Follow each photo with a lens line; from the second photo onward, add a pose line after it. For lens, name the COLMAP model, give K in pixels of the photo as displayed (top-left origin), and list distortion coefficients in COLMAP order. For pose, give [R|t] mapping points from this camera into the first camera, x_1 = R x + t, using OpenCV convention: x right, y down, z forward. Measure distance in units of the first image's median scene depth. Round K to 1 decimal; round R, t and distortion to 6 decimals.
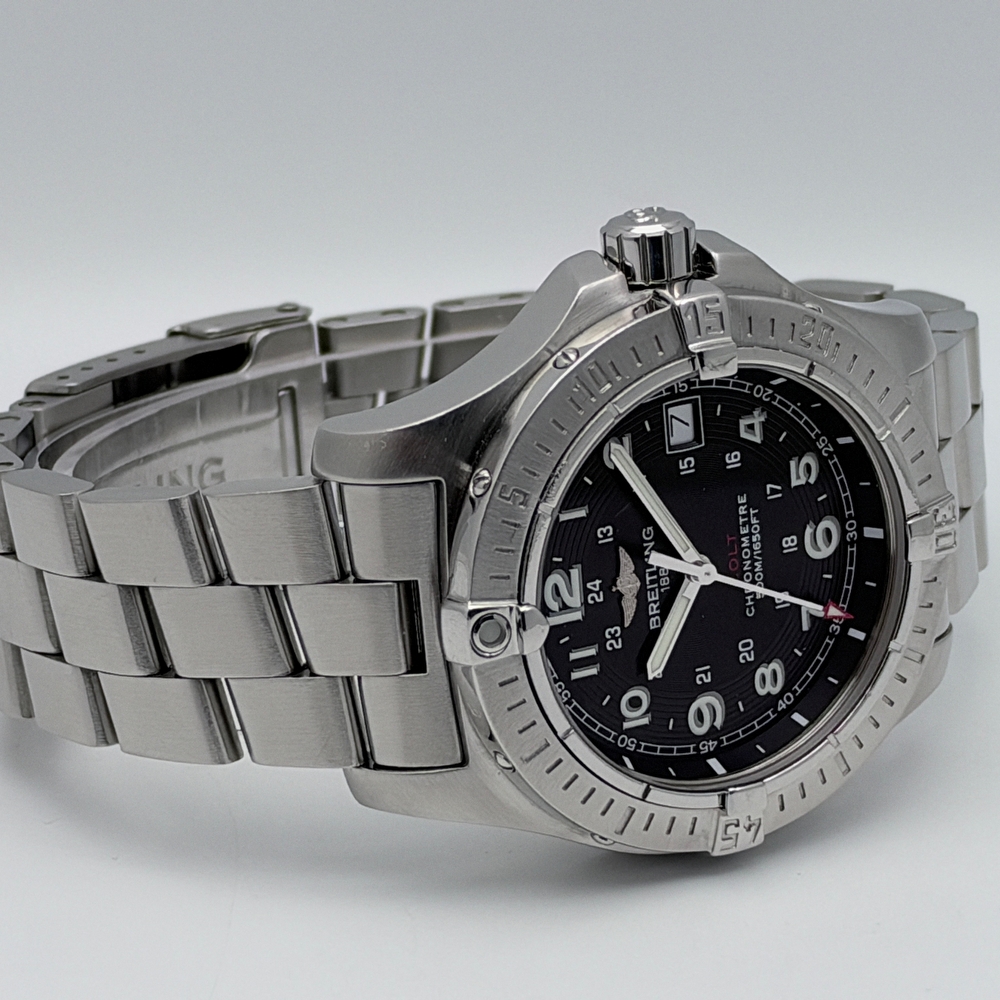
lens RADIAL K [[4553.4, 0, 500.0], [0, 4553.4, 500.0], [0, 0, 1]] dist [-0.012127, -6.565283]
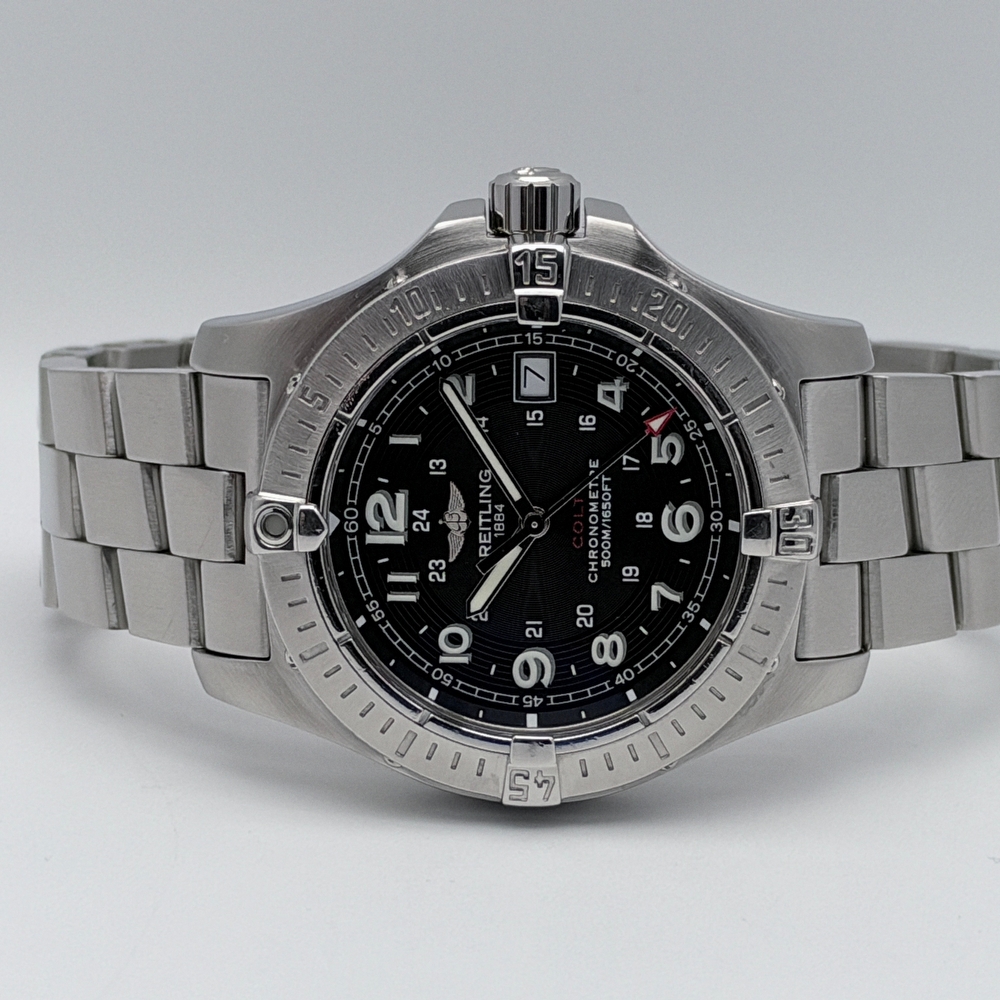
lens RADIAL K [[4553.4, 0, 500.0], [0, 4553.4, 500.0], [0, 0, 1]] dist [-0.012127, -6.565283]
pose [[0.874447, 0.153687, -0.460134, 0.505983], [-0.199458, 0.978514, -0.052226, 0.065273], [0.442221, 0.137446, 0.886312, 0.088546]]
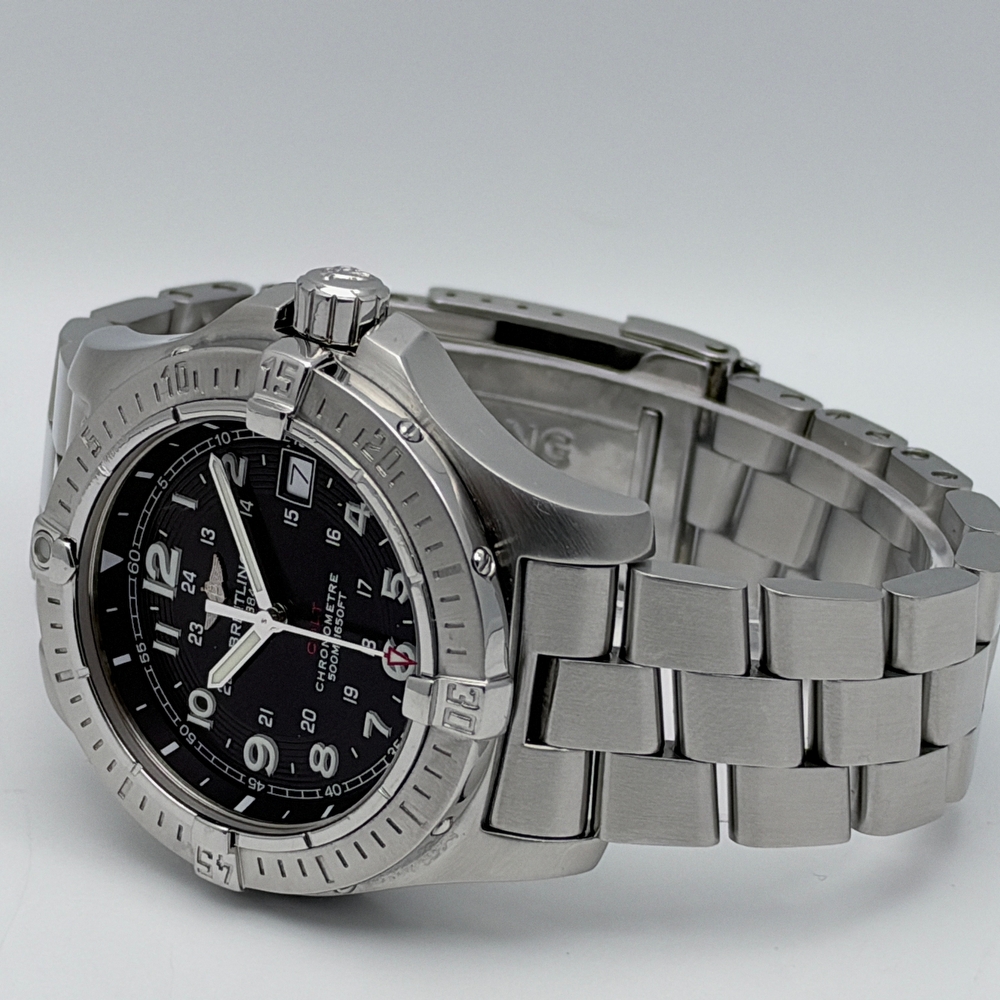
lens RADIAL K [[4553.4, 0, 500.0], [0, 4553.4, 500.0], [0, 0, 1]] dist [-0.012127, -6.565283]
pose [[0.441791, 0.419437, -0.793028, 0.858759], [-0.393578, 0.884980, 0.248811, -0.279794], [0.806175, 0.202196, 0.556057, 0.469358]]
